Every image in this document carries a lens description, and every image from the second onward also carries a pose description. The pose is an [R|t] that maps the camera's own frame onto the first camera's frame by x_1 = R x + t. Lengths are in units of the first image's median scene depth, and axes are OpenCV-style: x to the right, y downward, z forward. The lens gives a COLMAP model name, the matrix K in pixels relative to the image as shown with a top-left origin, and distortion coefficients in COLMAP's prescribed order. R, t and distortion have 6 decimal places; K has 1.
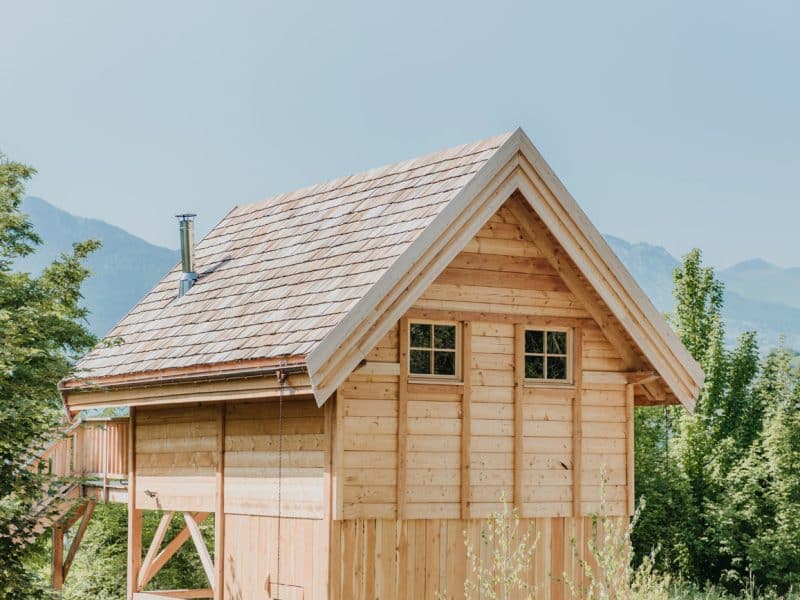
lens RADIAL K [[1760.7, 0, 400.6], [0, 1760.7, 300.6], [0, 0, 1]] dist [-0.047958, 0.000000]
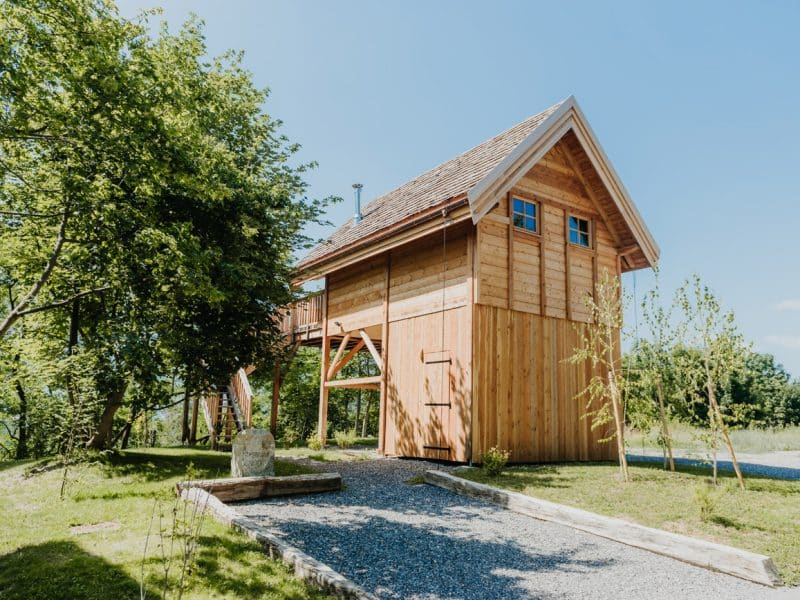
lens RADIAL K [[618.0, 0, 394.9], [0, 618.0, 304.7], [0, 0, 1]] dist [-0.002736, -0.000971]
pose [[0.998527, 0.028571, 0.046120, -0.130234], [-0.023797, 0.994610, -0.100921, 0.174864], [-0.048755, 0.099675, 0.993825, 0.415248]]
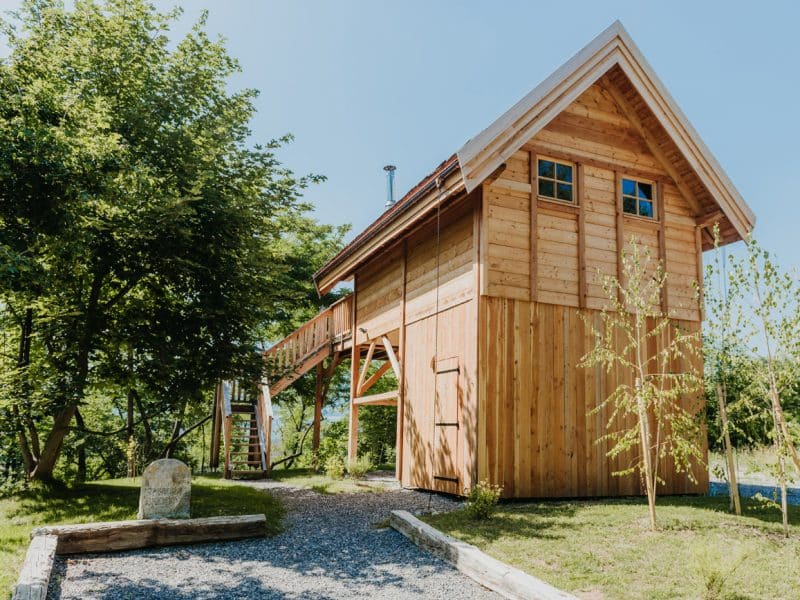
lens RADIAL K [[657.1, 0, 425.3], [0, 657.1, 327.1], [0, 0, 1]] dist [-0.005373, -0.000321]
pose [[0.991987, -0.010047, -0.125943, -0.017529], [-0.000289, 0.996650, -0.081784, 0.175984], [0.126343, 0.081165, 0.988660, 0.500327]]
